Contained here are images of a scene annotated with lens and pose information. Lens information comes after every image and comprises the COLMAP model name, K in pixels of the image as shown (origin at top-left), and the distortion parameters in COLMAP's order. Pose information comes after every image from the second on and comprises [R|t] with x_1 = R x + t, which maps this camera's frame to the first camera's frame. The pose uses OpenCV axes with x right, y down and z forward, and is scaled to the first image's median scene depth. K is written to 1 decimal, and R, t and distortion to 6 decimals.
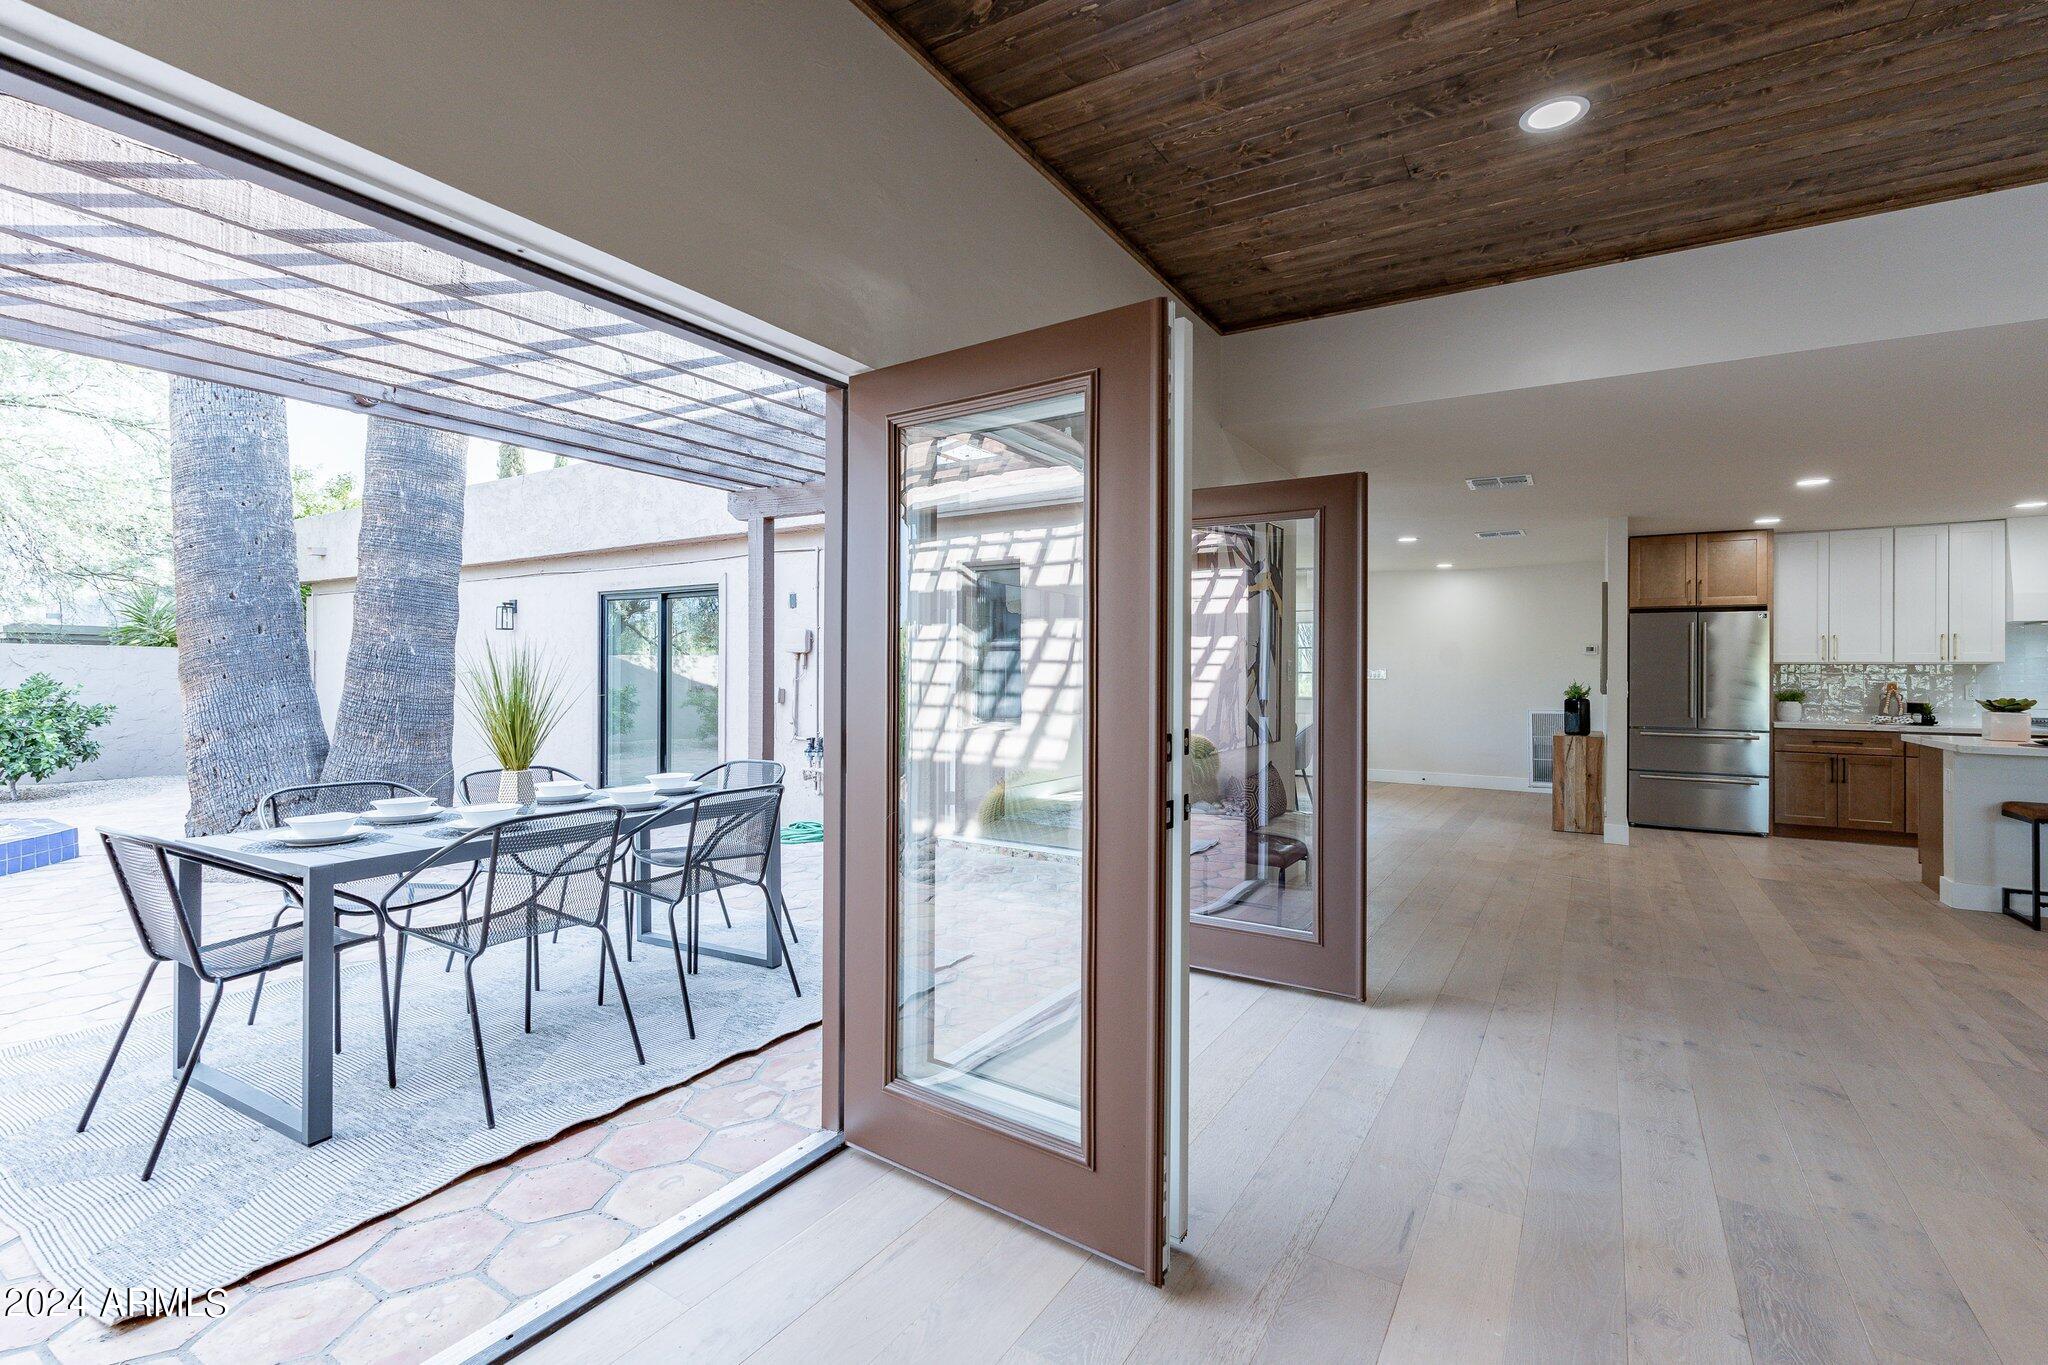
lens RADIAL K [[912.7, 0, 1026.4], [0, 912.7, 670.0], [0, 0, 1]] dist [-0.001263, -0.000318]
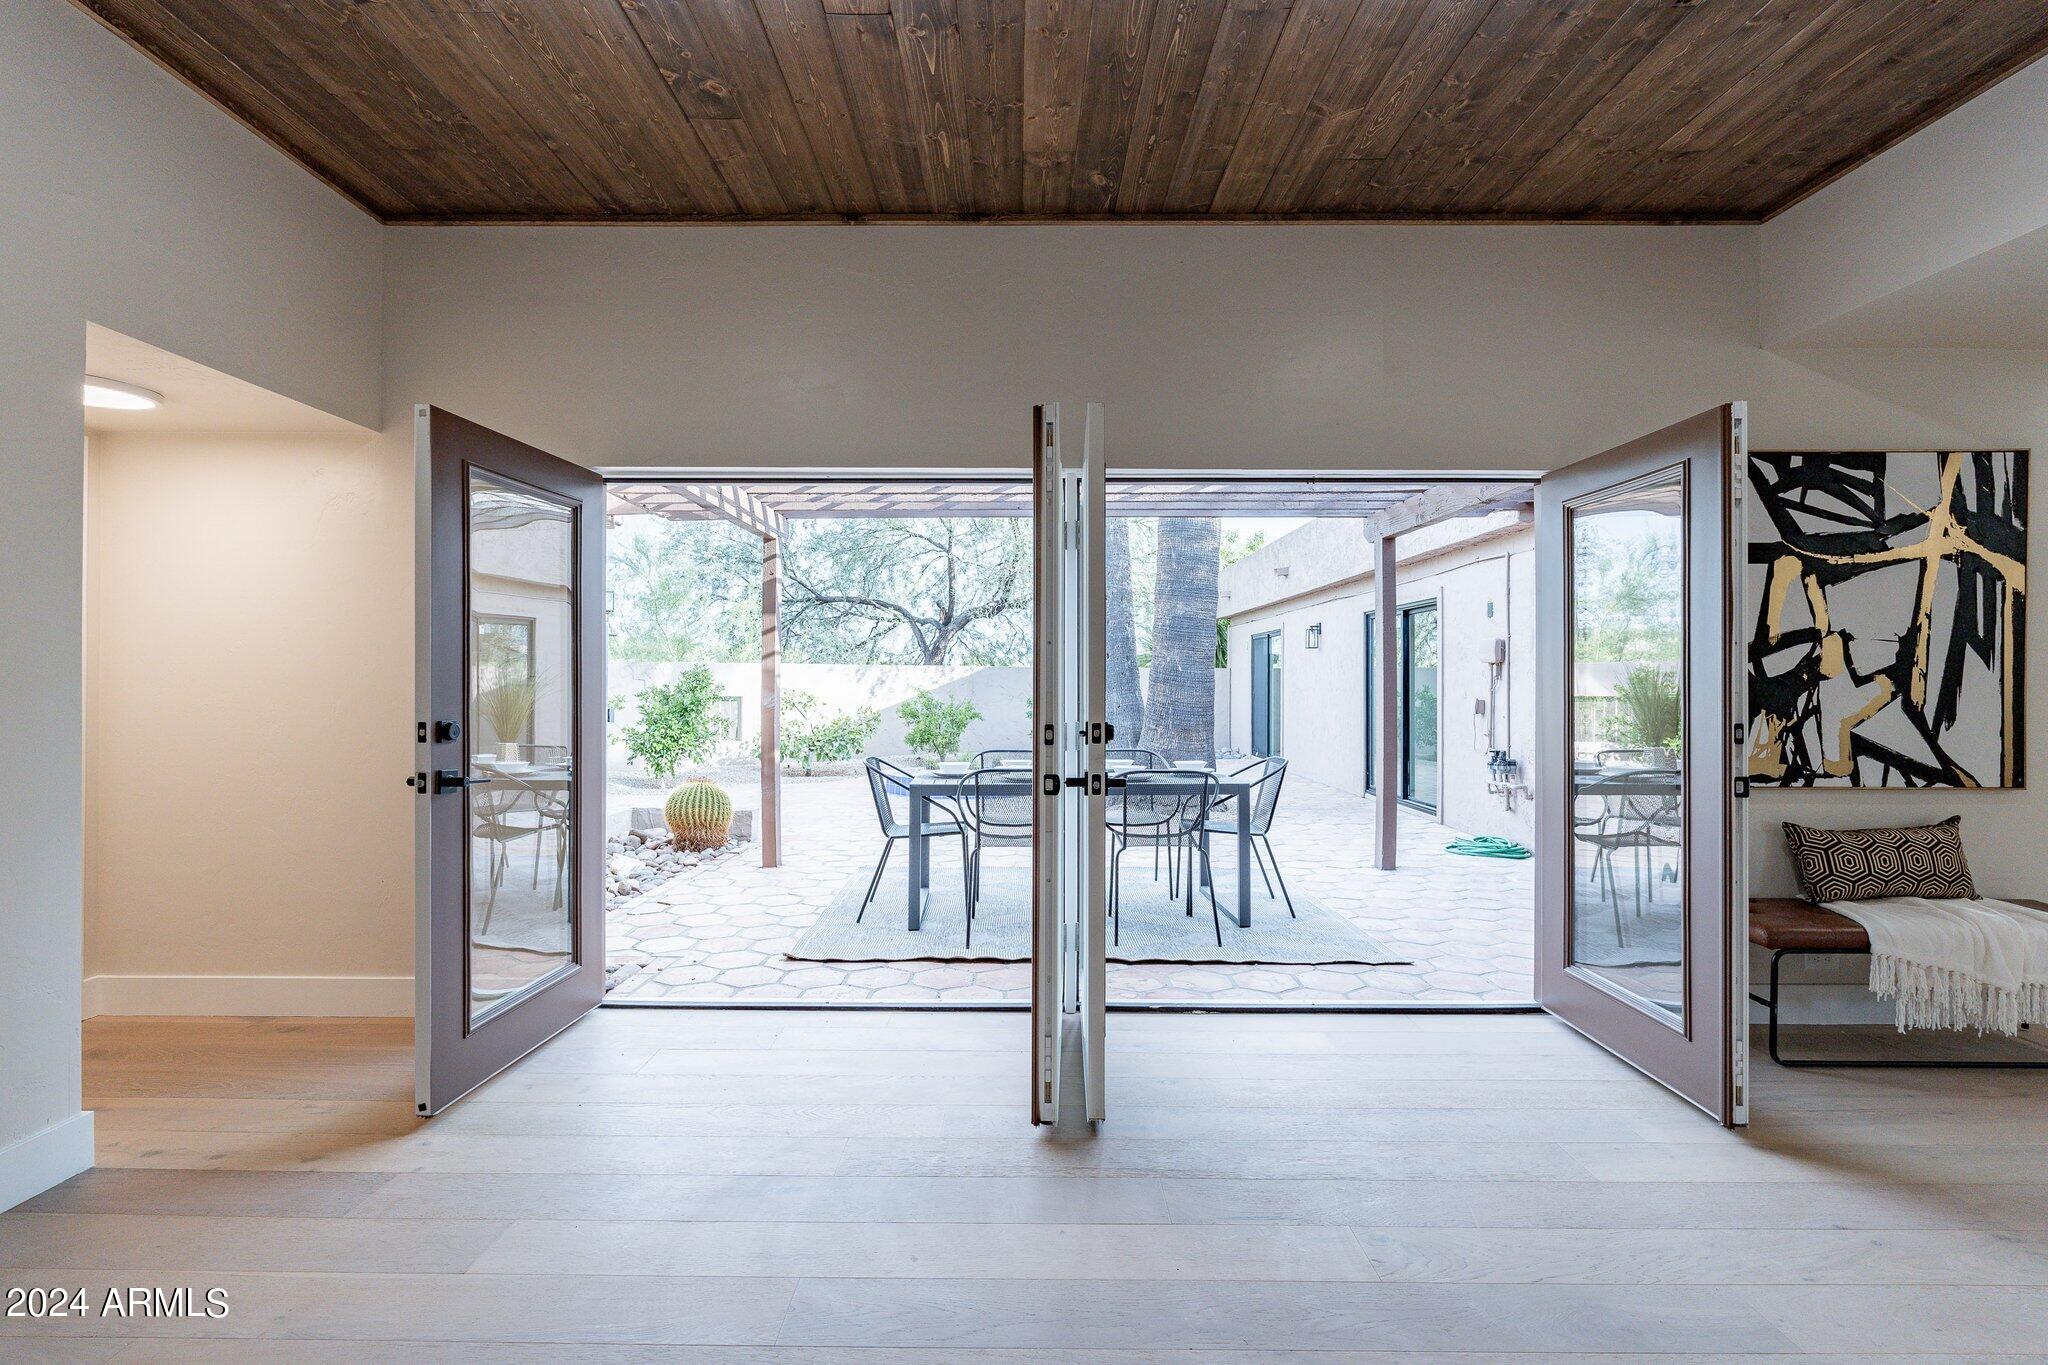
lens RADIAL K [[903.9, 0, 1024.0], [0, 903.9, 682.5], [0, 0, 1]] dist [0.000581, -0.000085]
pose [[0.536763, -0.003646, -0.843725, 0.353116], [0.004754, 0.999988, -0.001297, 0.001445], [0.843720, -0.003315, 0.536773, 0.069600]]
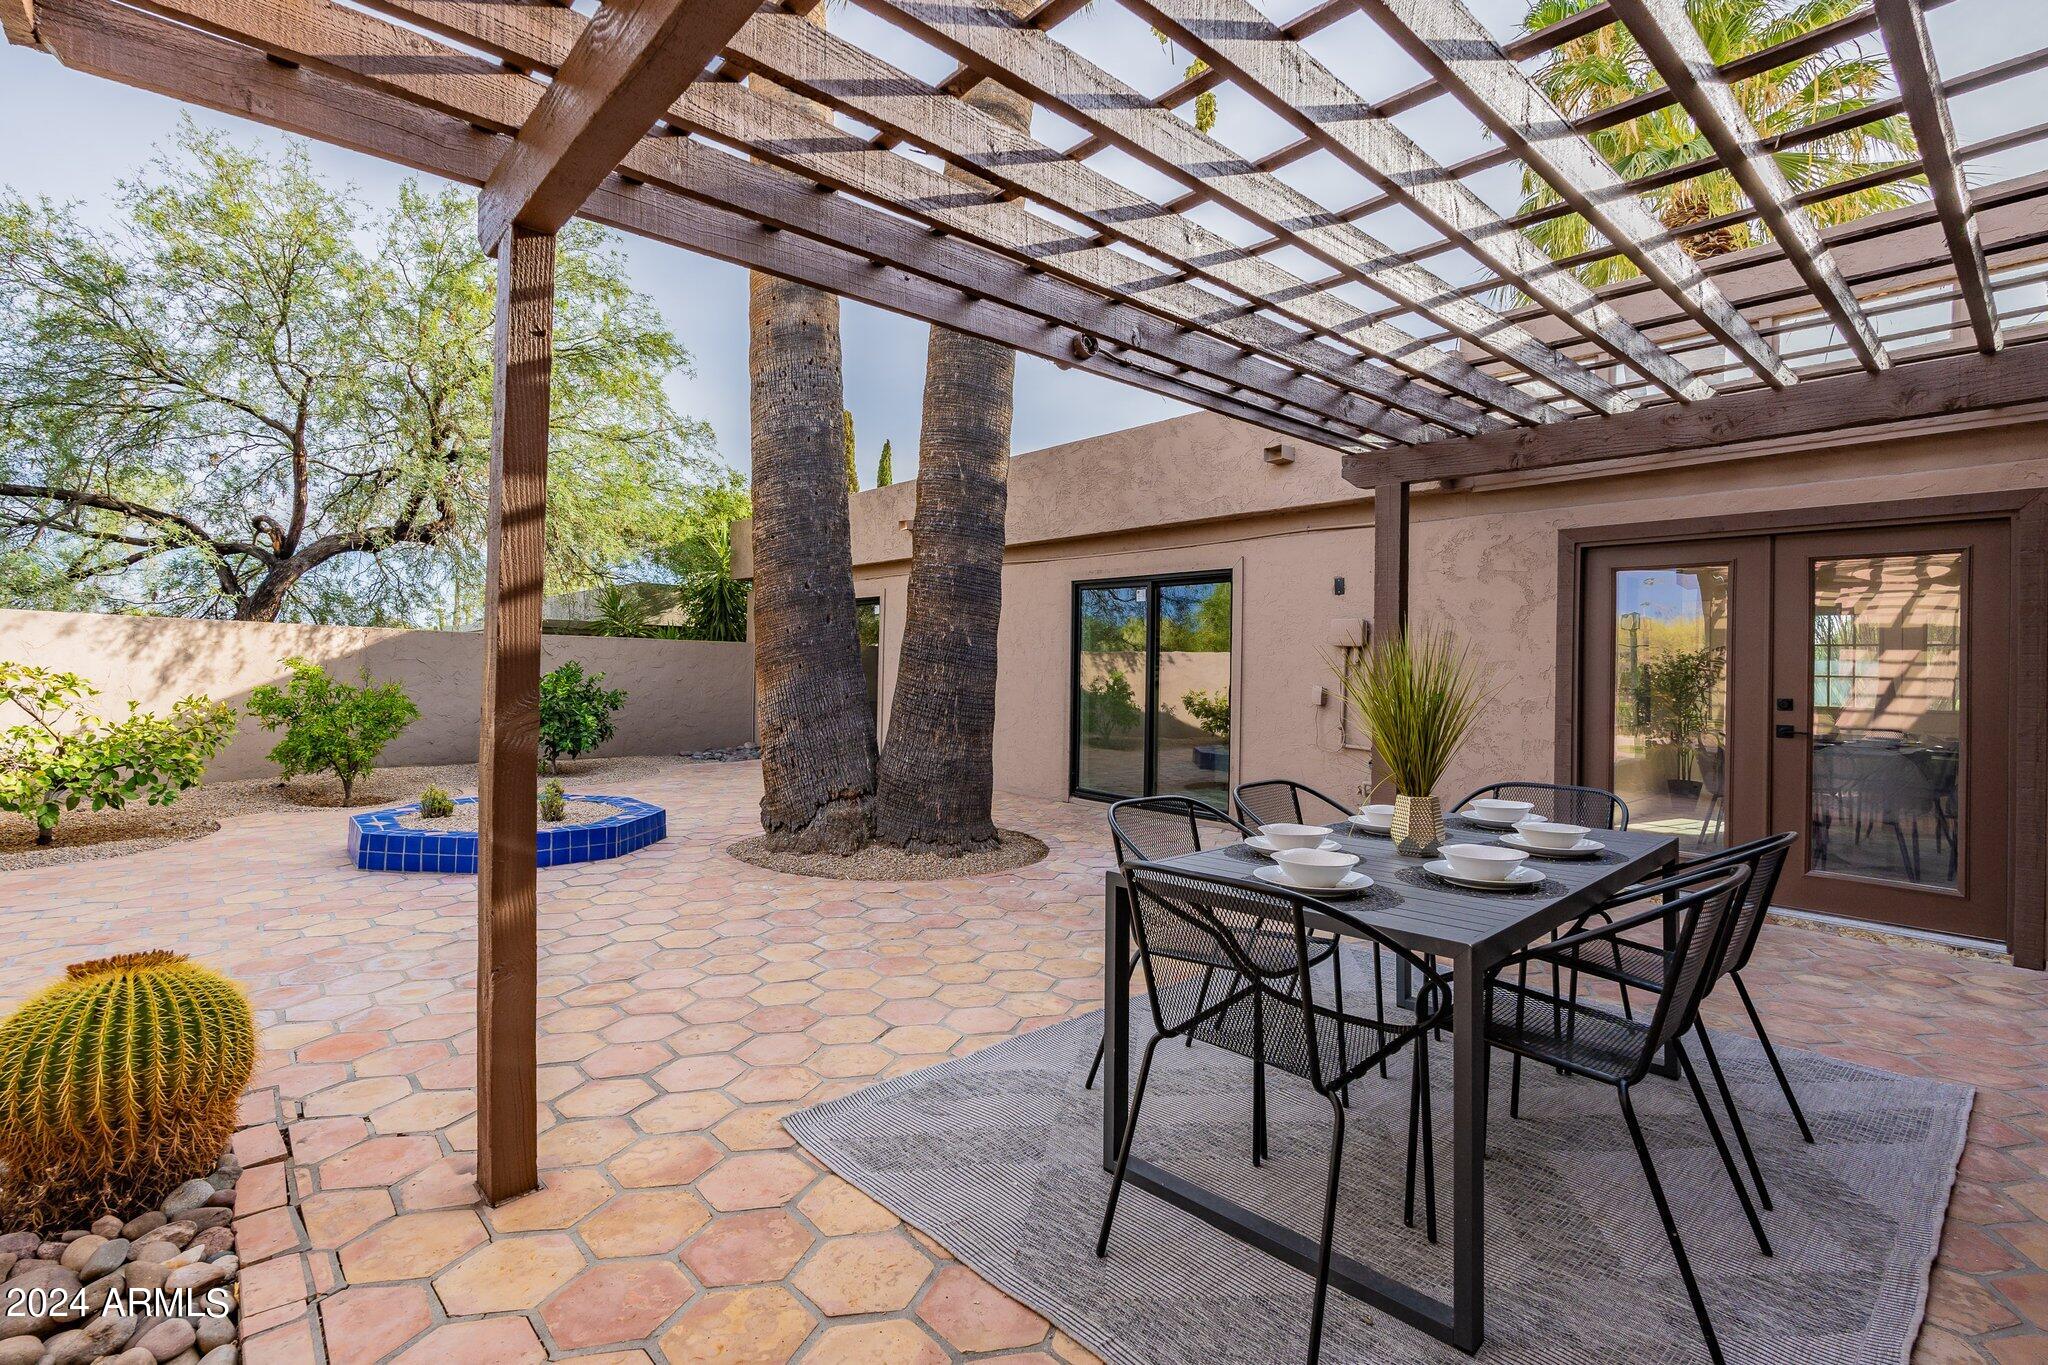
lens RADIAL K [[935.3, 0, 1017.2], [0, 935.3, 656.8], [0, 0, 1]] dist [0.001050, 0.000051]
pose [[0.958012, 0.009313, -0.286577, -0.348877], [-0.012458, 0.999880, -0.009156, 0.003025], [0.286457, 0.012341, 0.958014, 0.085490]]
